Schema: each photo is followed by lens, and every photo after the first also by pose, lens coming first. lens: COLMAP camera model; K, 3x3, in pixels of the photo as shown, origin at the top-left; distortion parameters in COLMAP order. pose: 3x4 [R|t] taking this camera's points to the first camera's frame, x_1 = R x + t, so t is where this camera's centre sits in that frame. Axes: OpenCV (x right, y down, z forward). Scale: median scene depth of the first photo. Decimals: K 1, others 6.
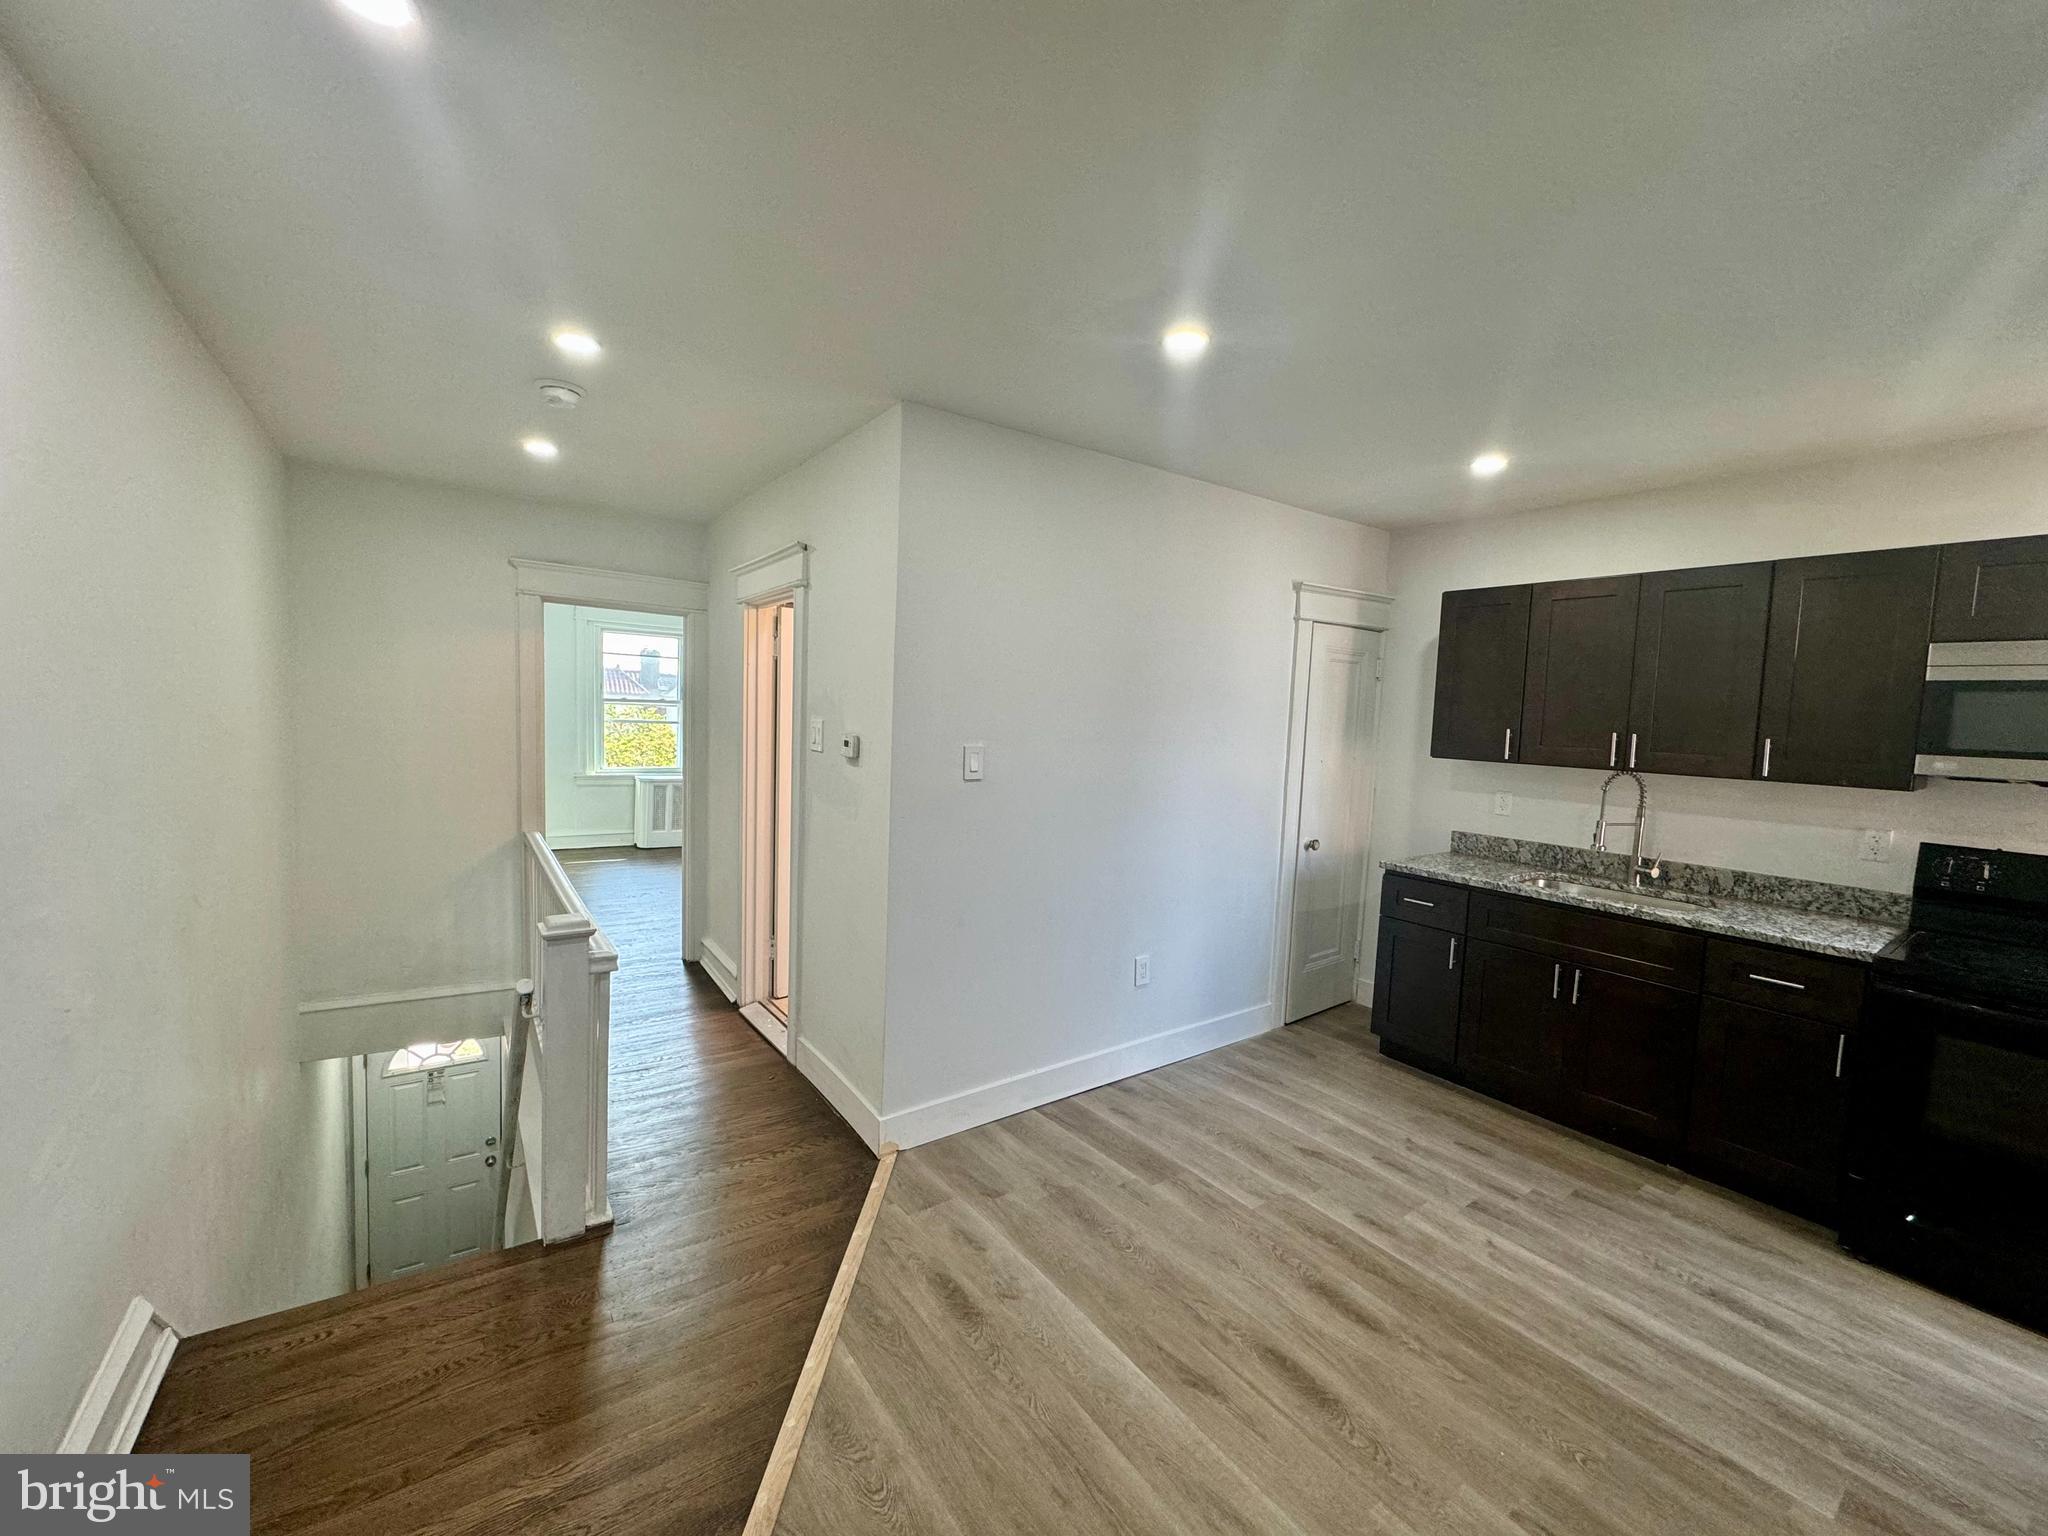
lens RADIAL K [[812.4, 0, 1023.2], [0, 812.4, 770.2], [0, 0, 1]] dist [-0.003012, 0.000431]
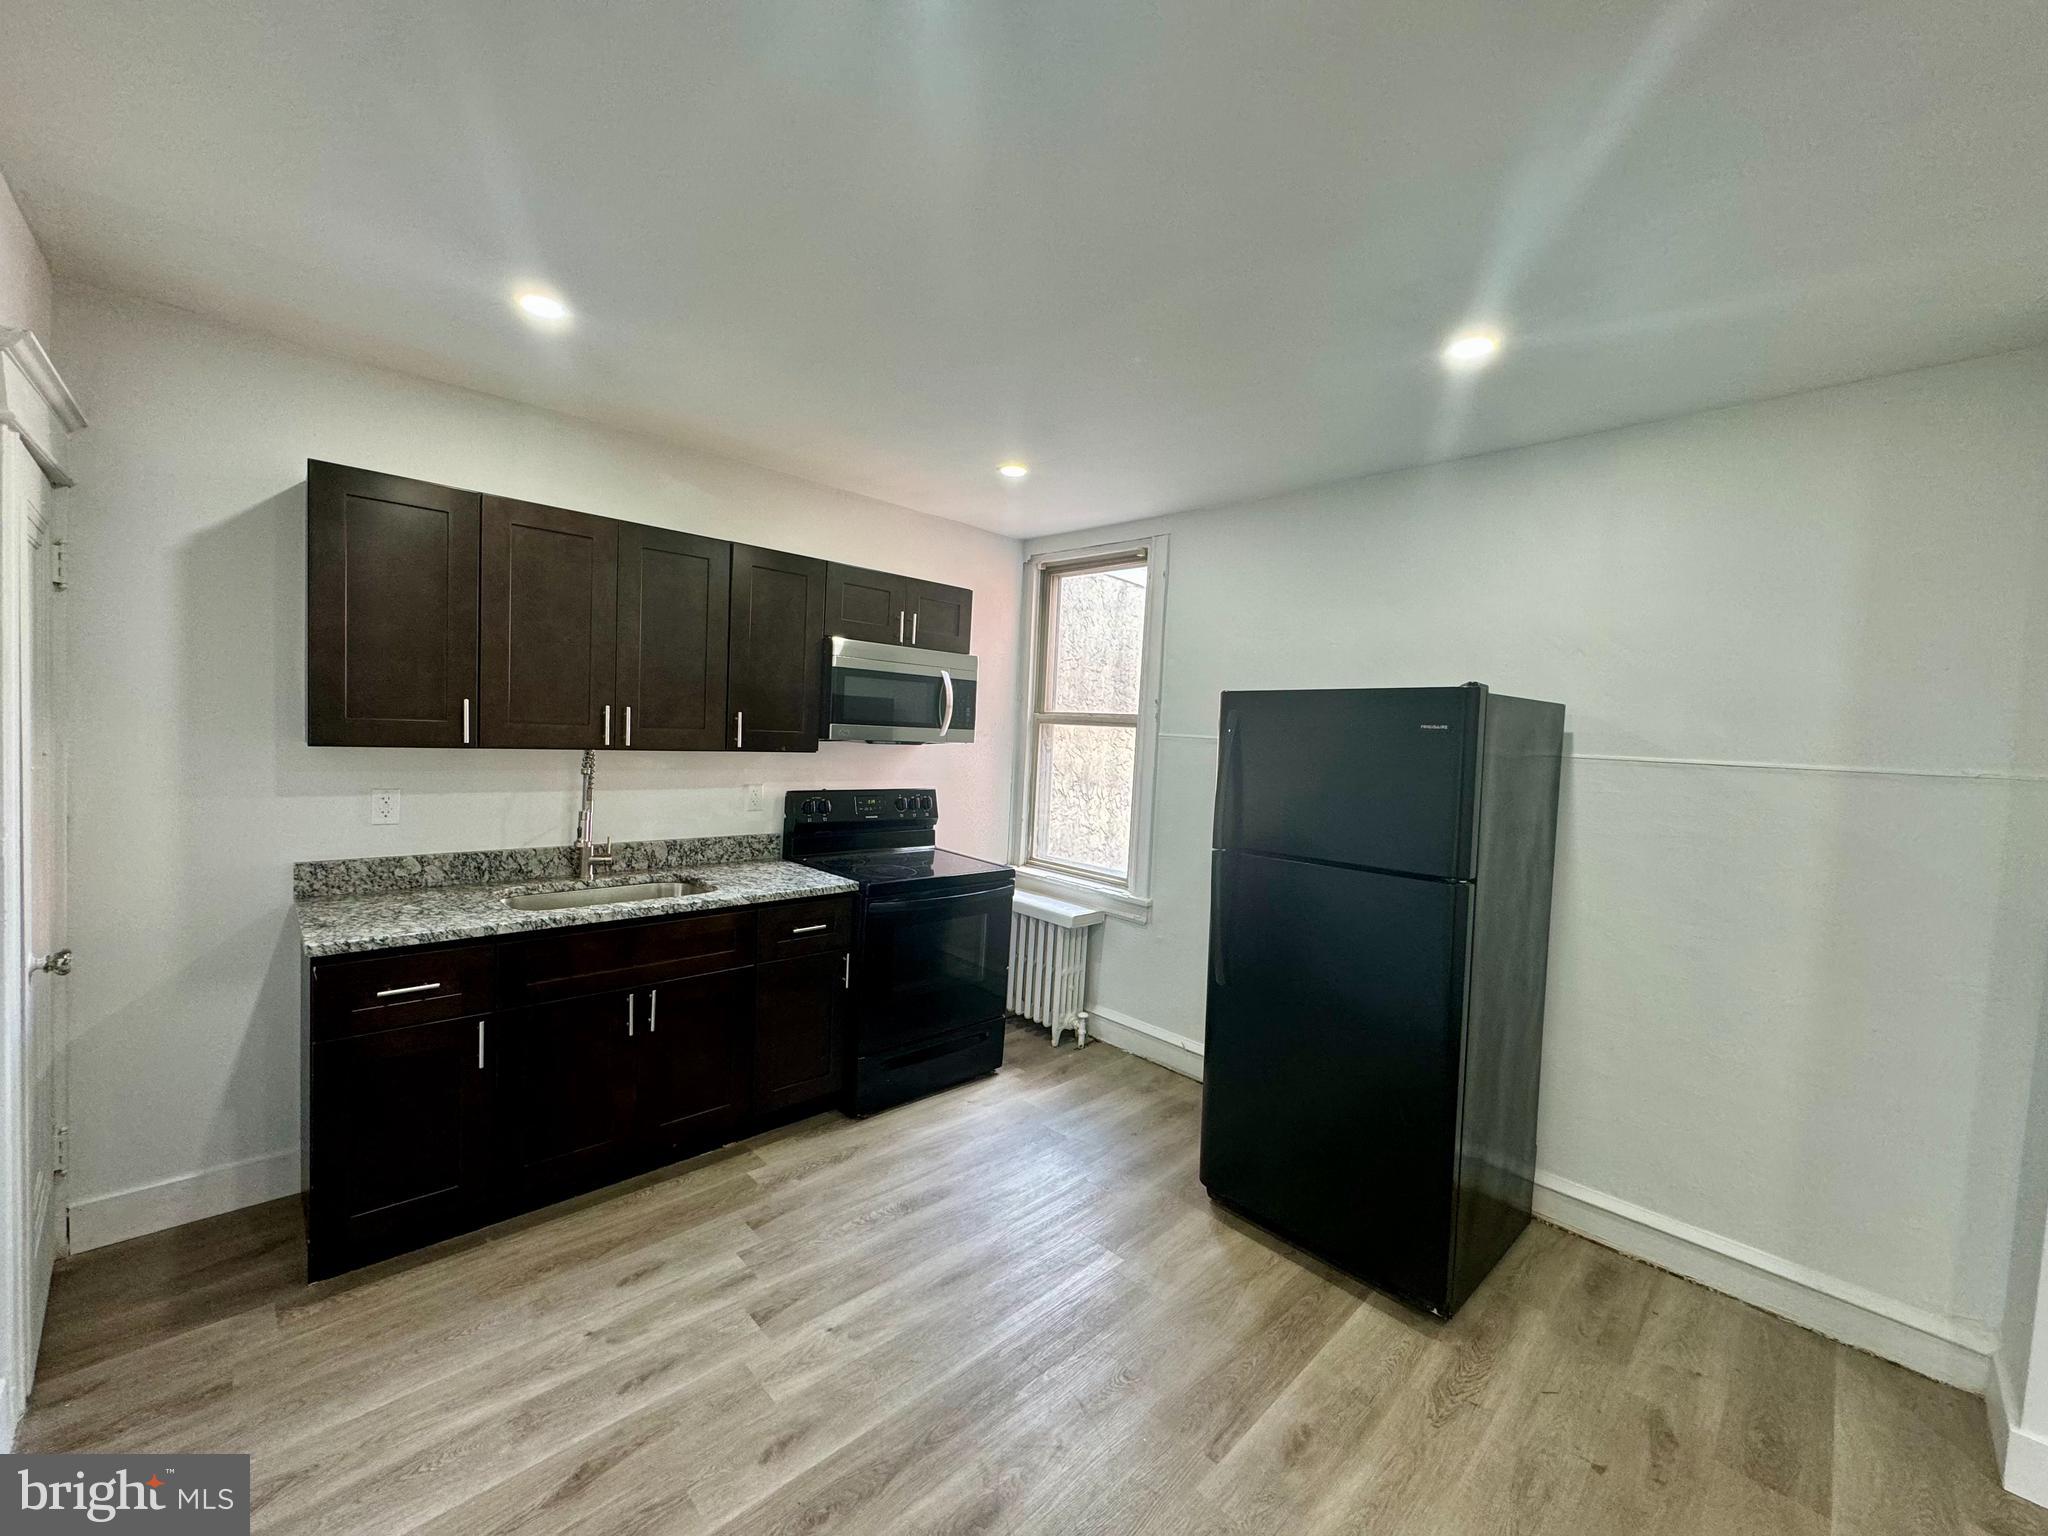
lens RADIAL K [[812.4, 0, 1022.3], [0, 812.4, 767.0], [0, 0, 1]] dist [-0.003012, 0.000431]
pose [[-0.141804, -0.094203, 0.985402, -0.180967], [0.022638, 0.994893, 0.098368, -0.059371], [-0.989636, 0.036256, -0.138947, 0.735434]]
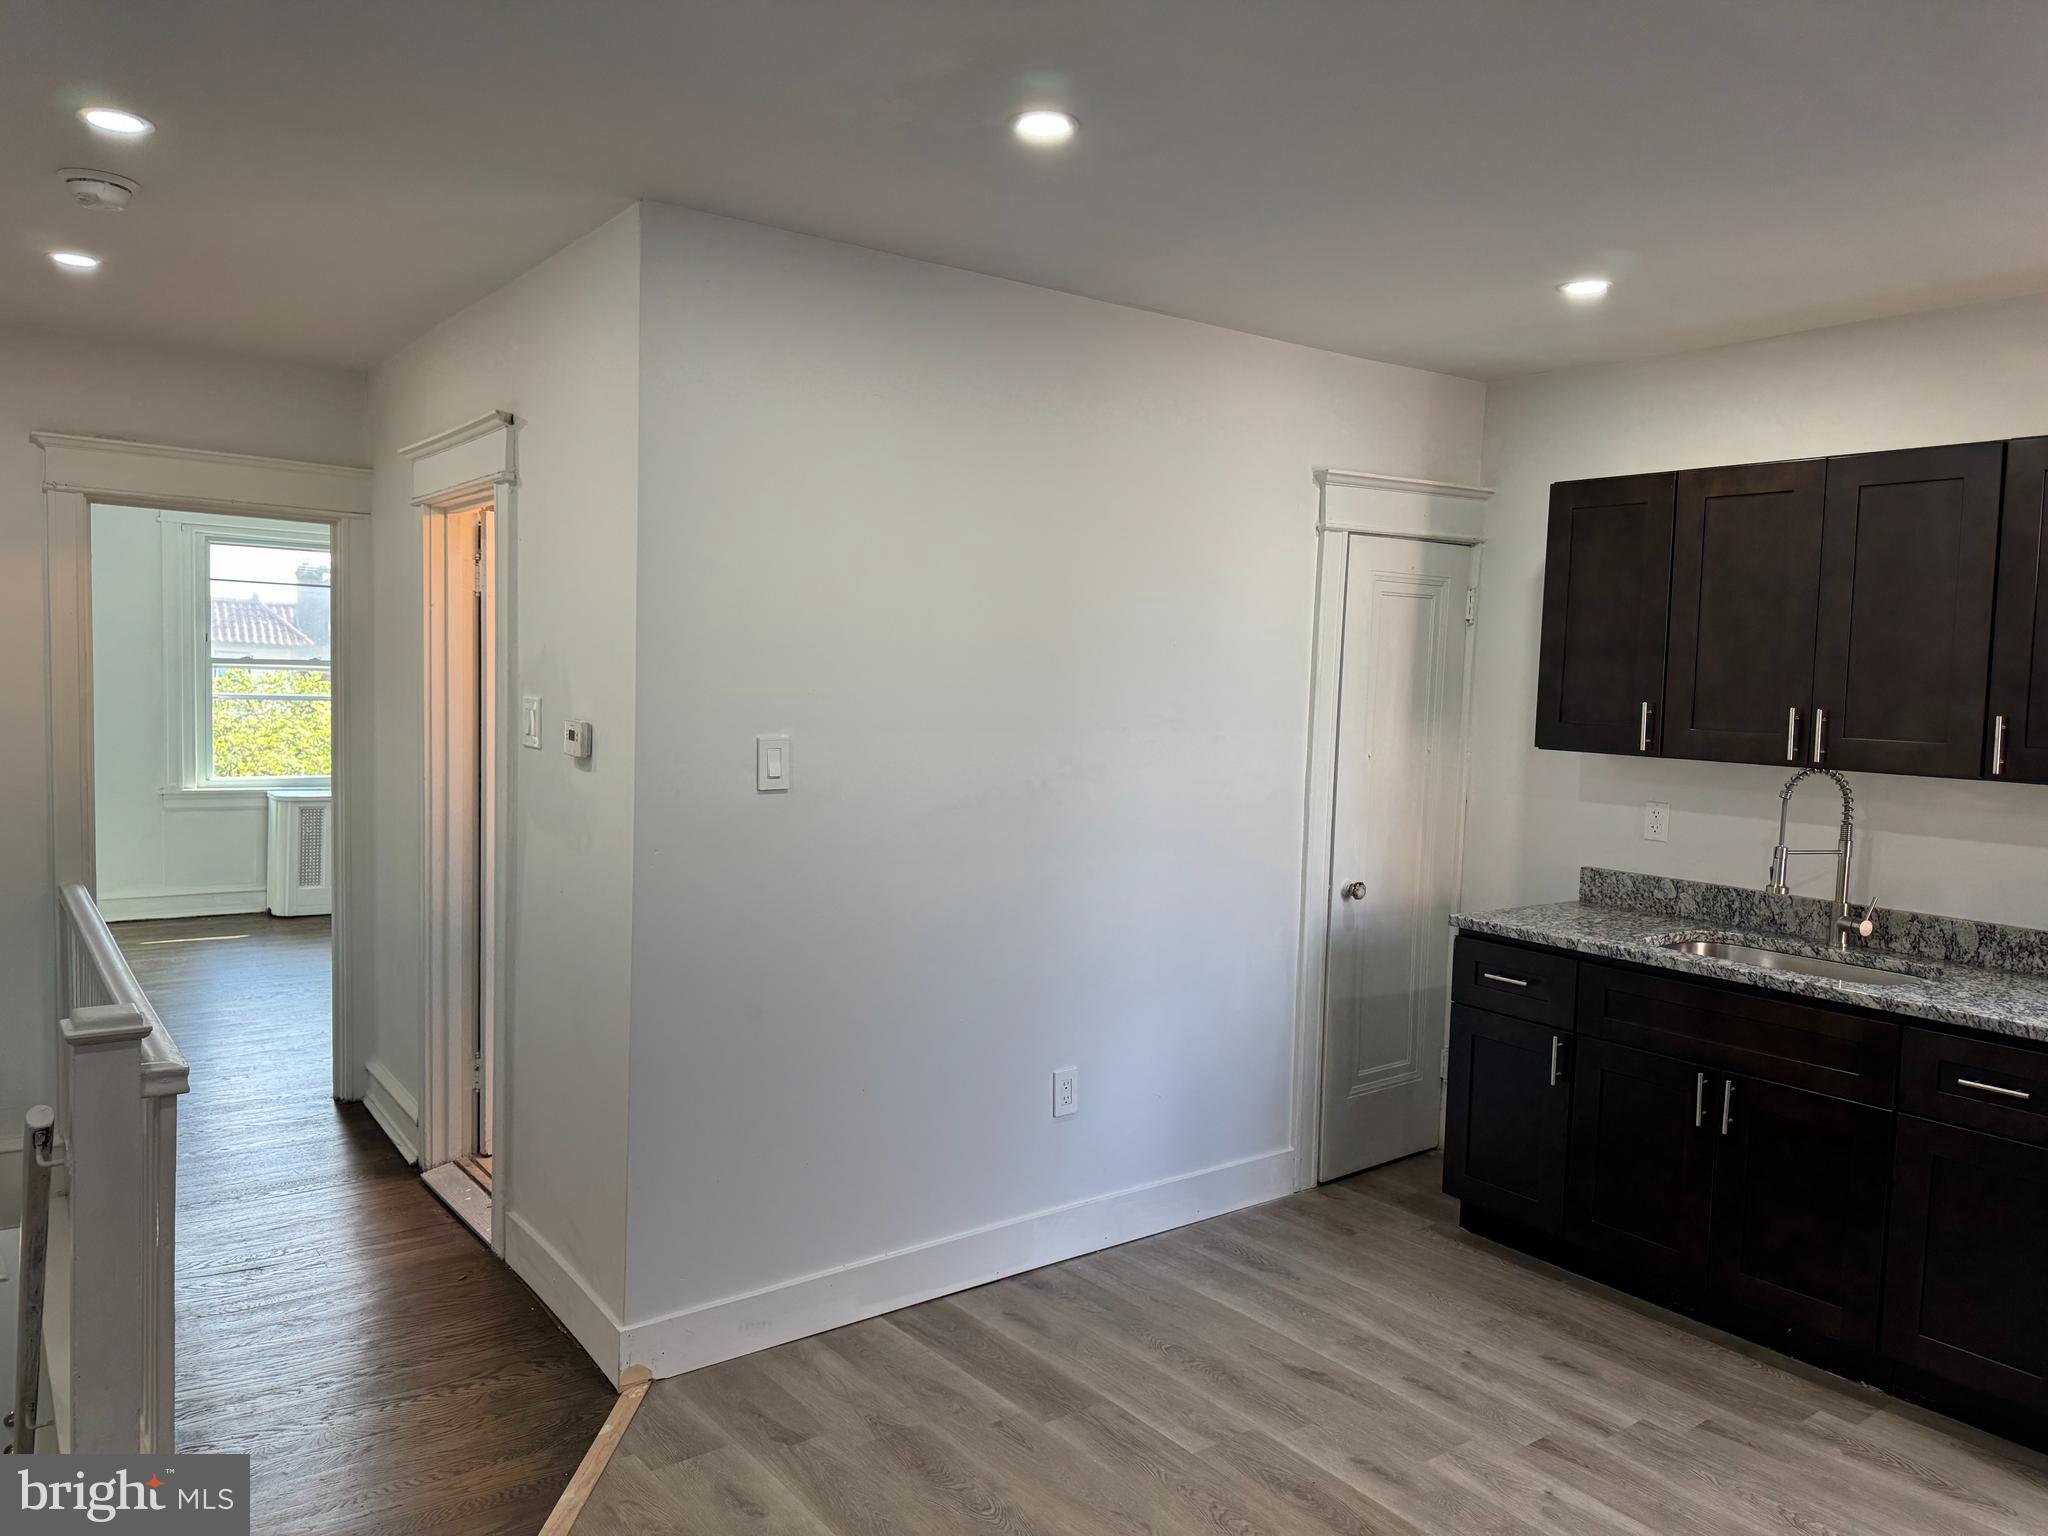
lens RADIAL K [[1439.3, 0, 1028.9], [0, 1439.3, 768.2], [0, 0, 1]] dist [0.040988, -0.052996]
pose [[0.999701, -0.008845, 0.022783, 0.111284], [0.008965, 0.999946, -0.005164, 0.001677], [-0.022737, 0.005367, 0.999727, -0.128322]]
